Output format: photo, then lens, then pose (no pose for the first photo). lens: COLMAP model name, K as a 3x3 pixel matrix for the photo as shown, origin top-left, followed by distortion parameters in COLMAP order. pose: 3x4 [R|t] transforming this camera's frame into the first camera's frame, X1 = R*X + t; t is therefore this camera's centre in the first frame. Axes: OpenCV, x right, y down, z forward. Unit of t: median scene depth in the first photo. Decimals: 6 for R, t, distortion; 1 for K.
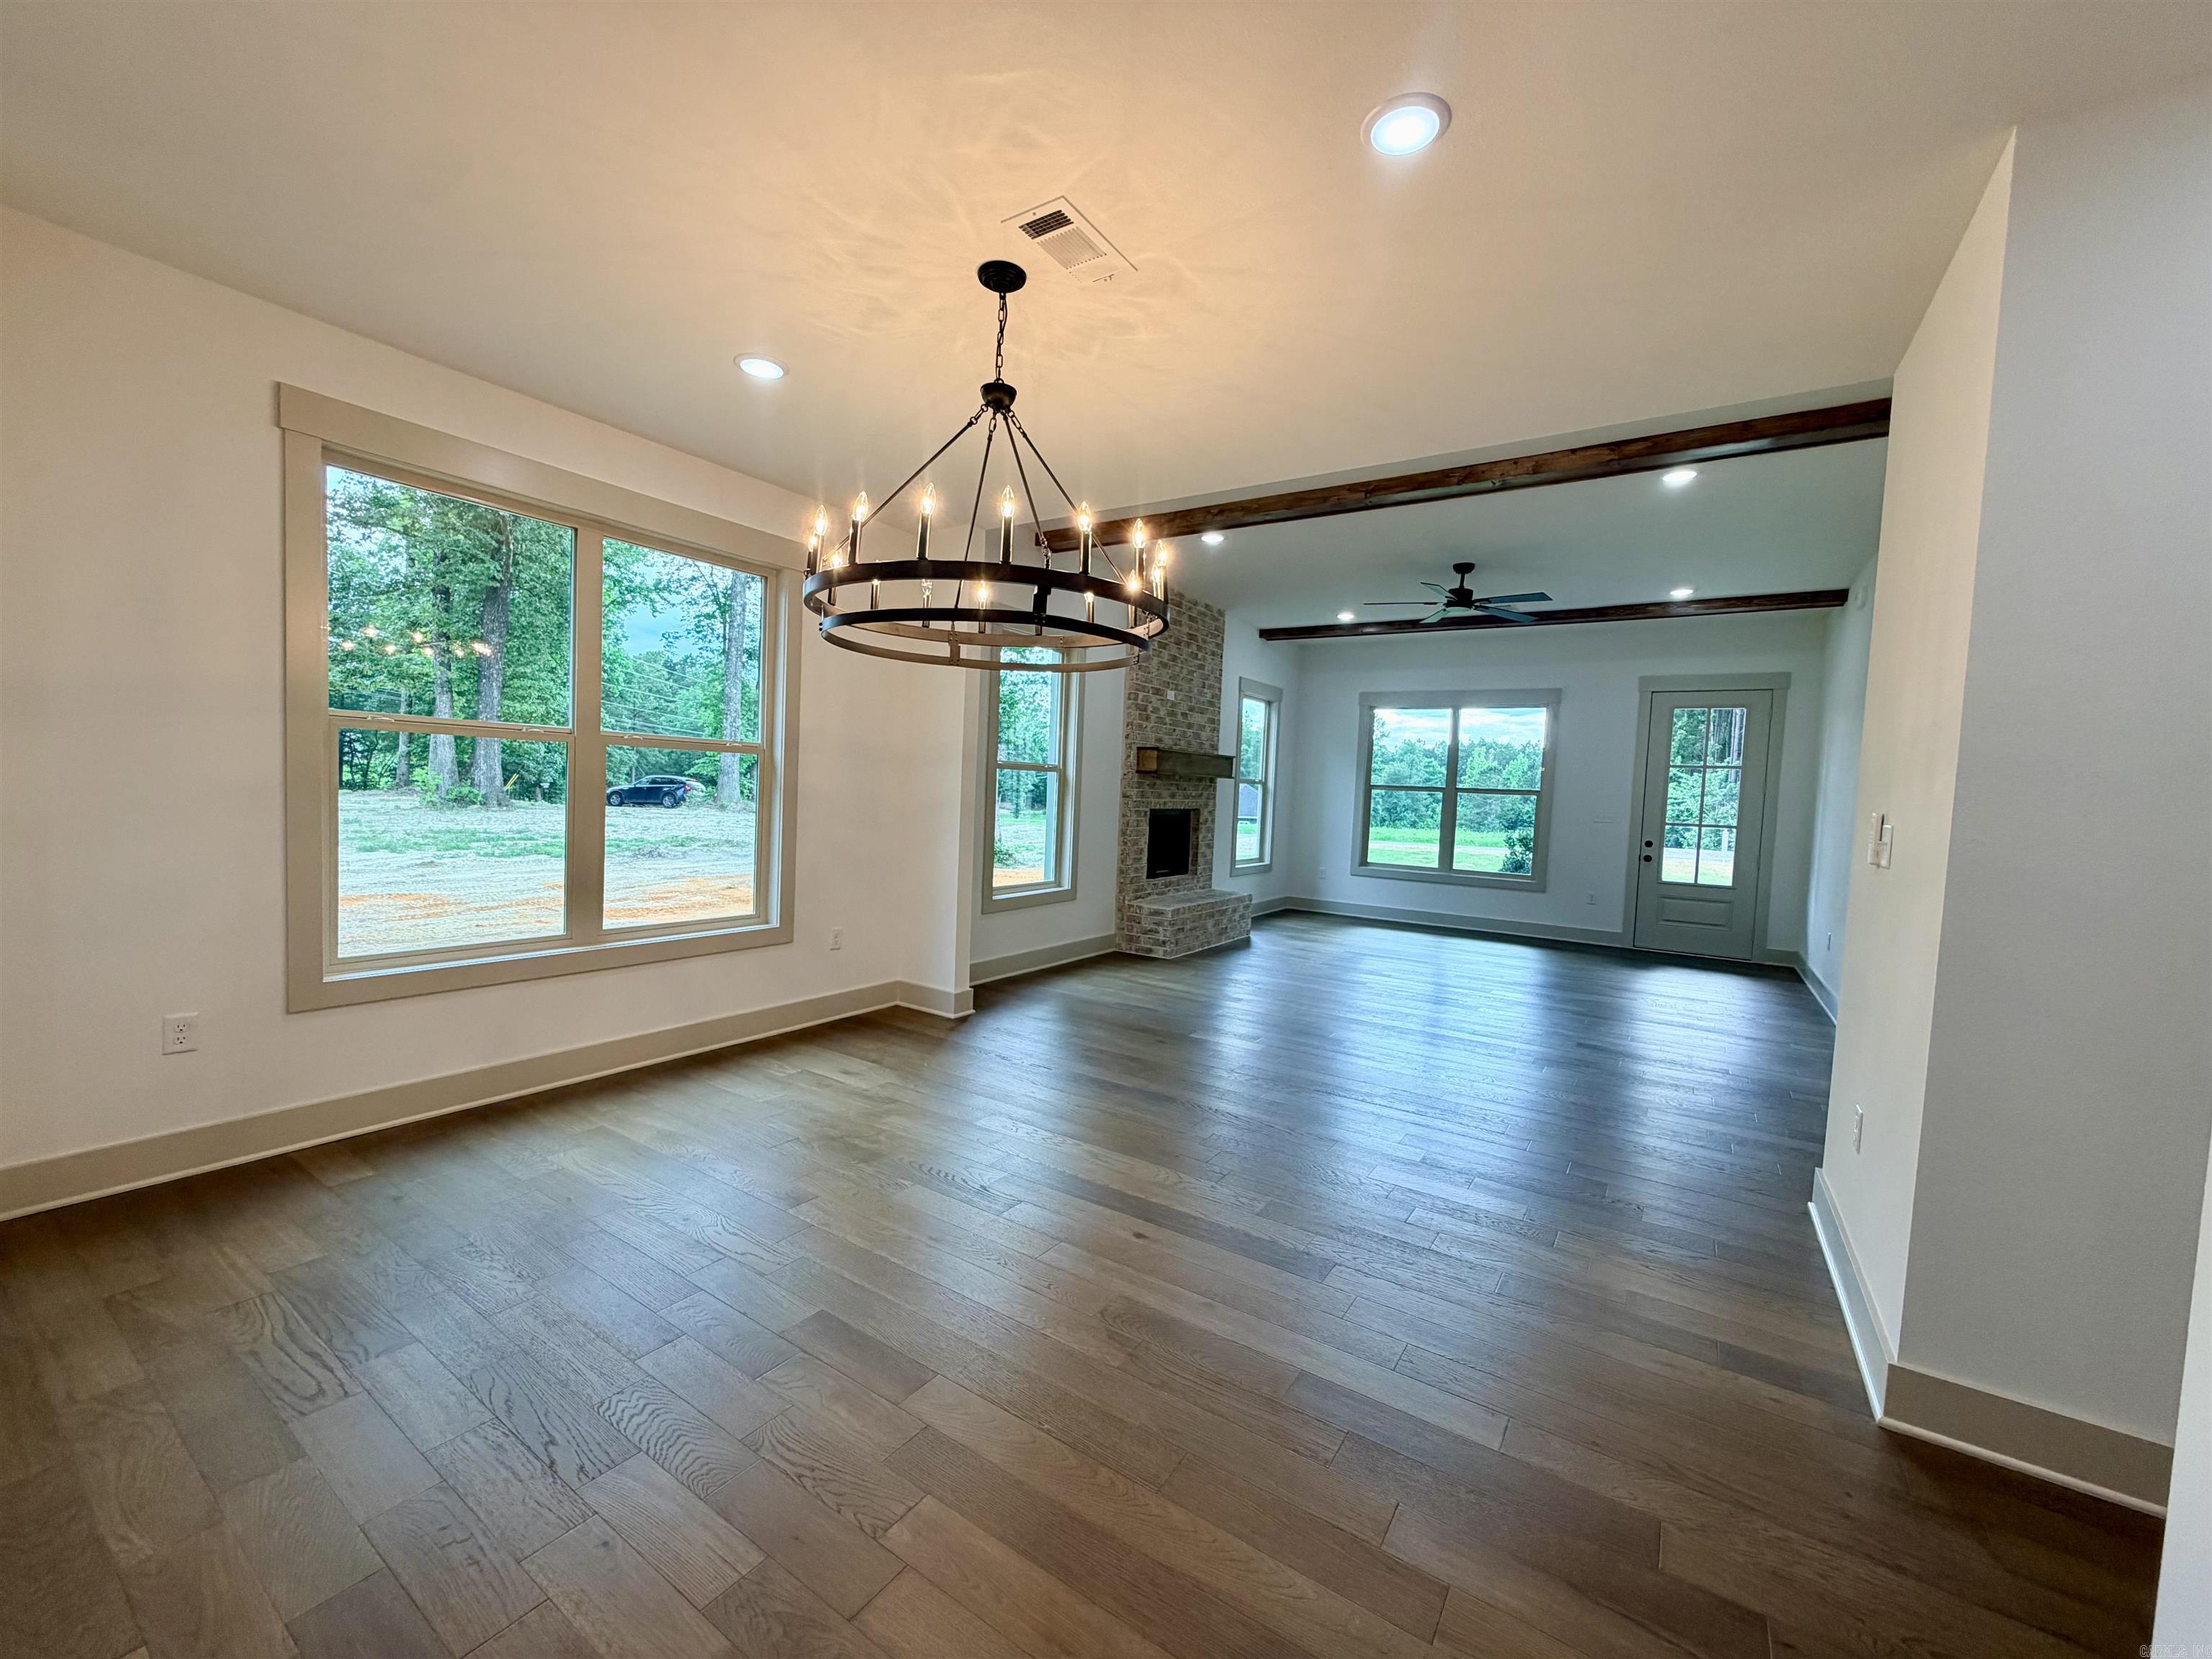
lens RADIAL K [[880.2, 0, 1100.0], [0, 880.2, 835.1], [0, 0, 1]] dist [-0.000840, 0.000546]
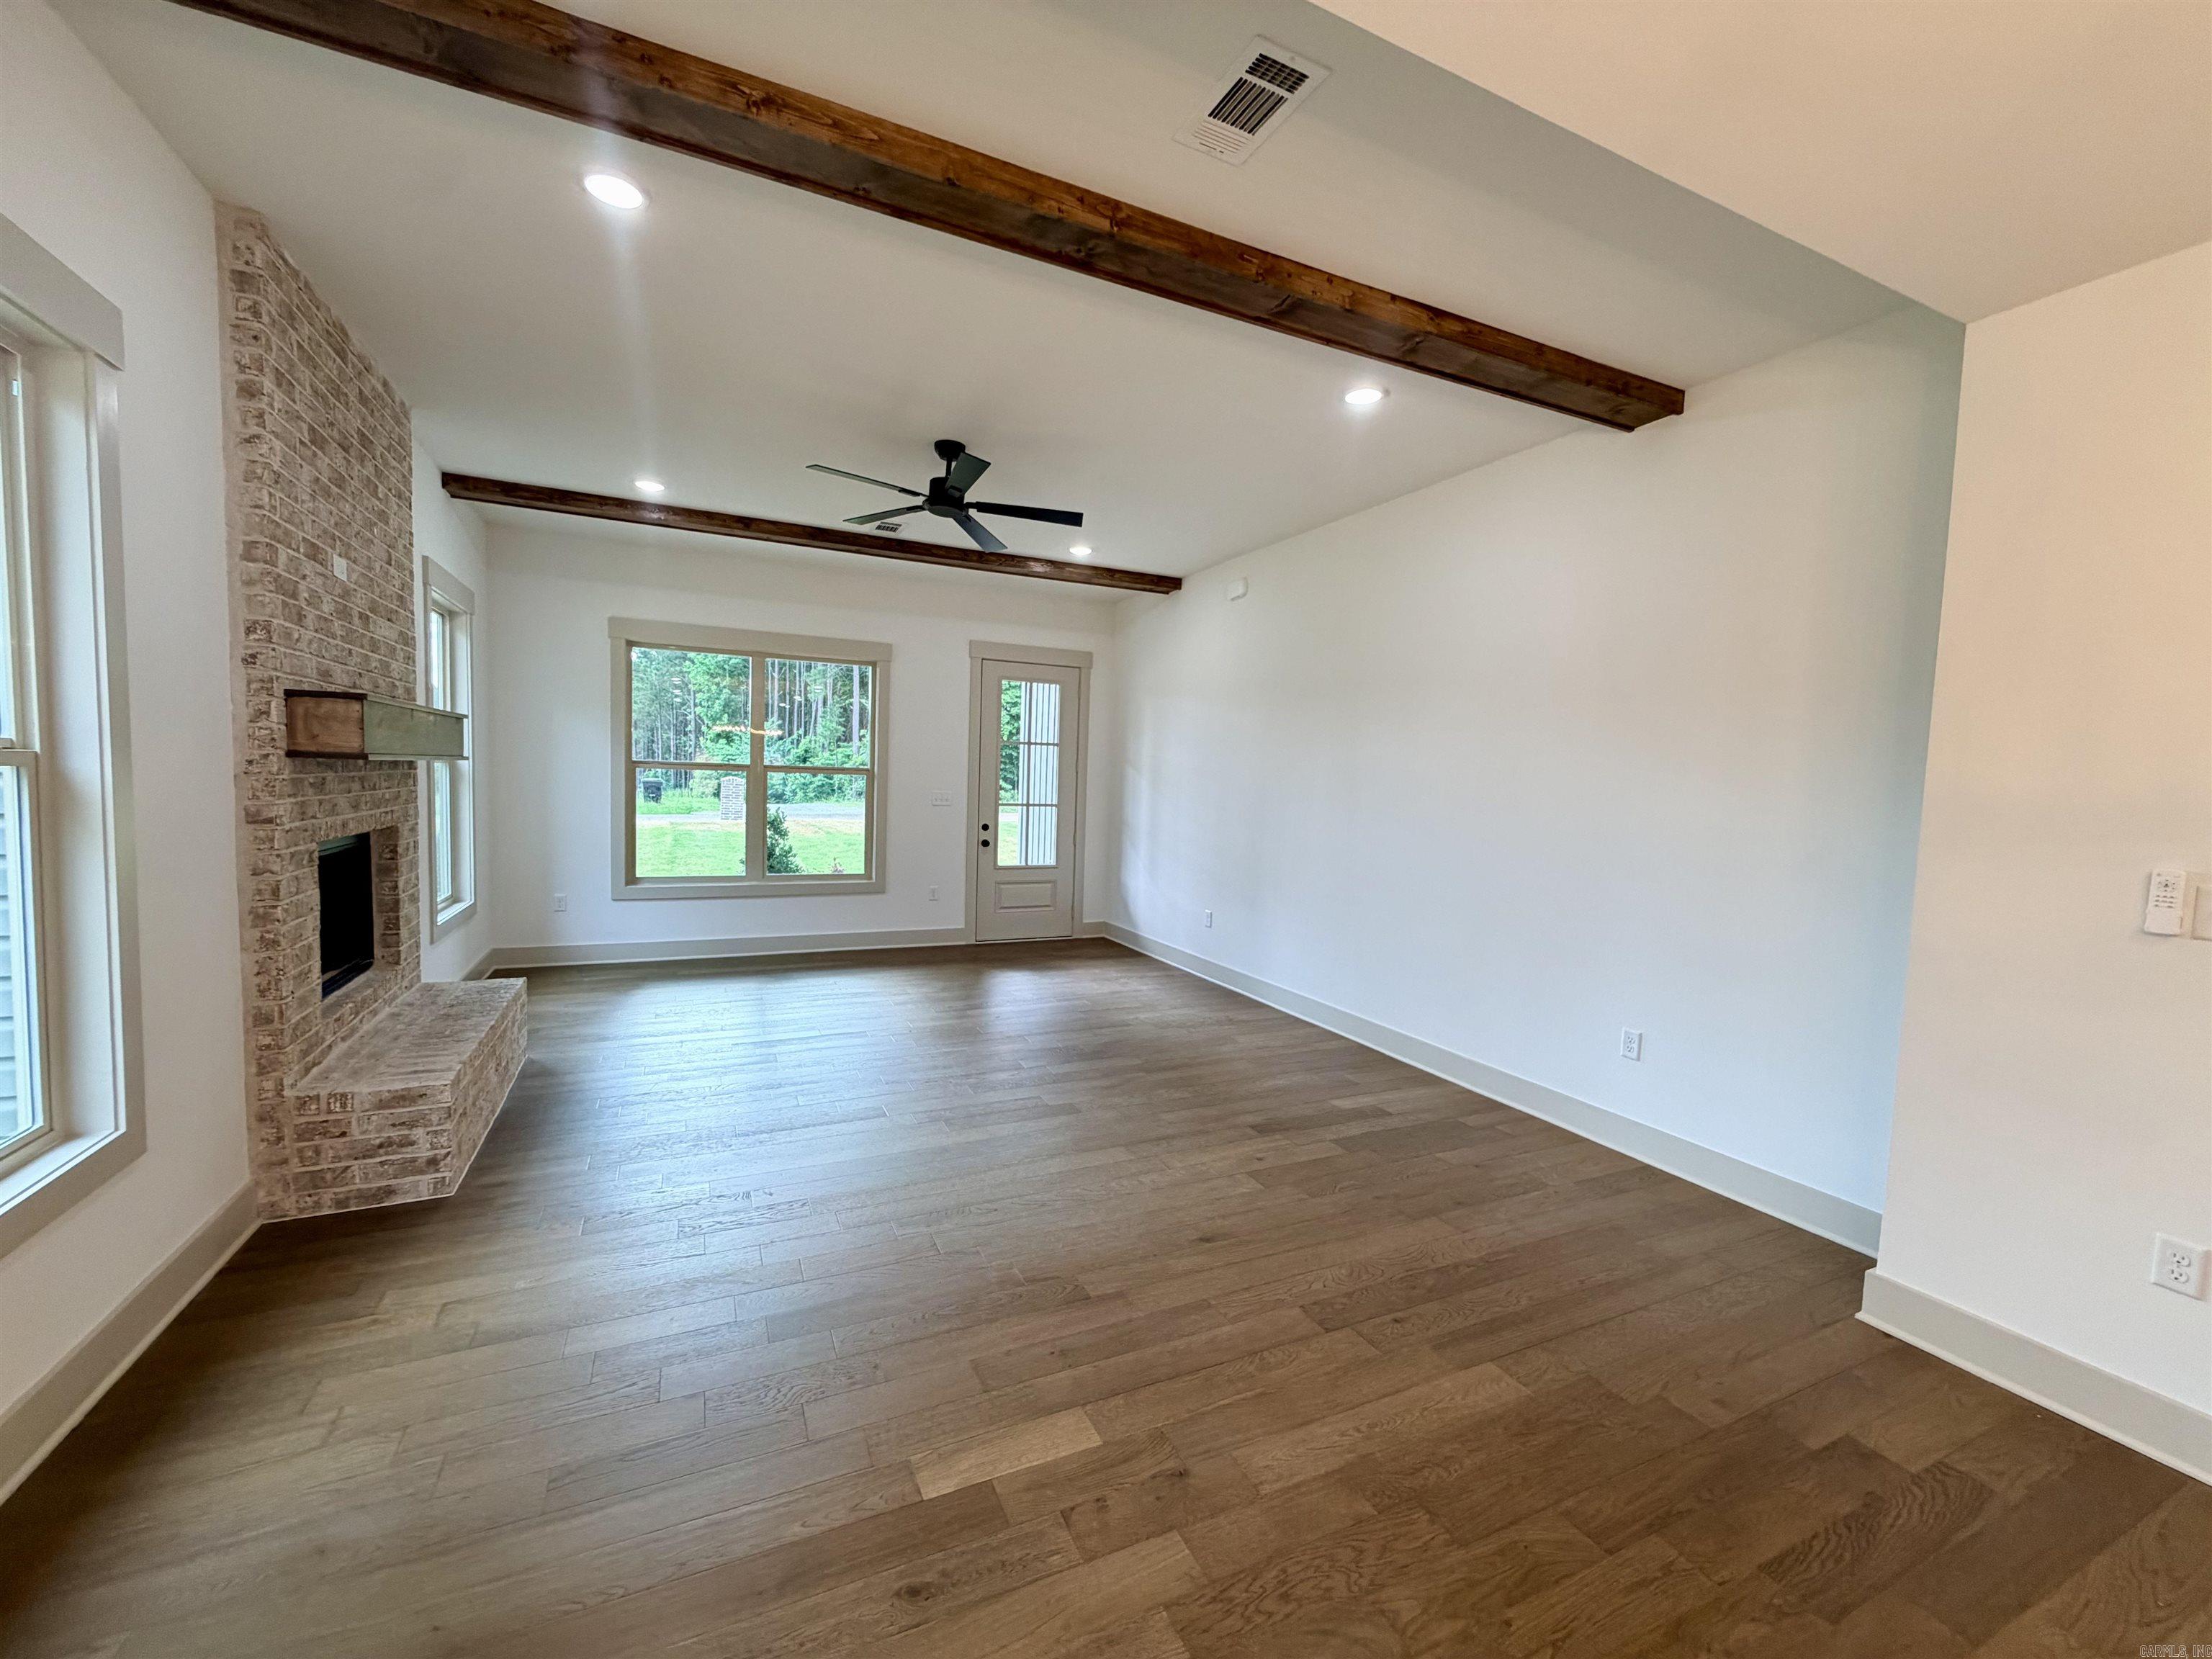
lens RADIAL K [[880.2, 0, 1100.0], [0, 880.2, 835.1], [0, 0, 1]] dist [-0.000840, 0.000546]
pose [[0.521194, -0.081822, 0.849507, -0.093333], [0.035892, 0.996614, 0.073971, -0.047333], [-0.852683, -0.008063, 0.522366, 0.446705]]
